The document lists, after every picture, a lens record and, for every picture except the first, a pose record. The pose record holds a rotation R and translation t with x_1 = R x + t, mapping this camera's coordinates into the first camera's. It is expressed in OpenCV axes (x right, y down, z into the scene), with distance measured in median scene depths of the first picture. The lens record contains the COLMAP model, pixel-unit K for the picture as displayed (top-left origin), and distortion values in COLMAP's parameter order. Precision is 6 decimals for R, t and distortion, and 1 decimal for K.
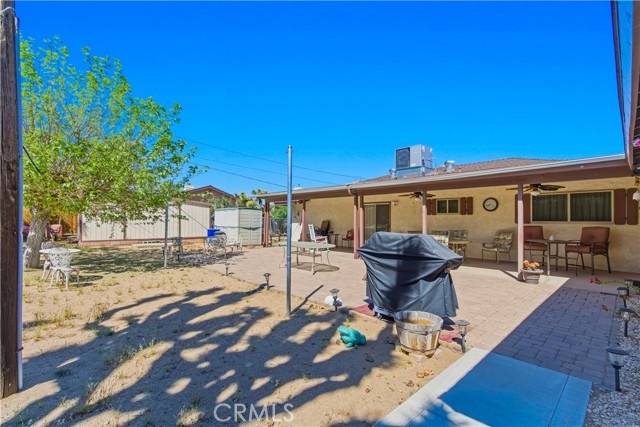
lens RADIAL K [[293.5, 0, 320.0], [0, 293.5, 213.5], [0, 0, 1]] dist [0.002764, -0.000050]
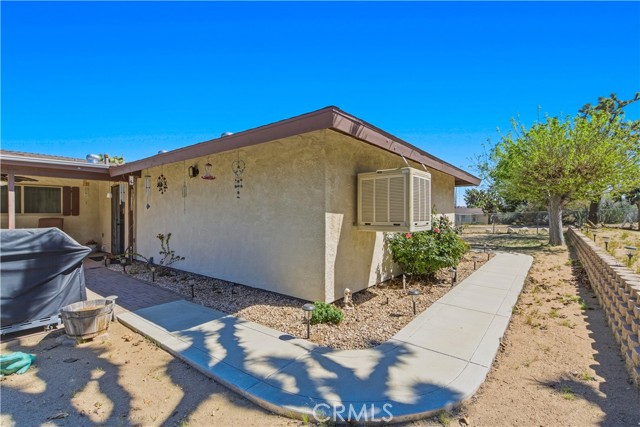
lens RADIAL K [[293.5, 0, 320.0], [0, 293.5, 213.5], [0, 0, 1]] dist [0.002764, -0.000050]
pose [[-0.154114, -0.008248, 0.988019, -0.717641], [-0.019517, 0.999795, 0.005302, 0.004069], [-0.987860, -0.018466, -0.154244, 0.304872]]
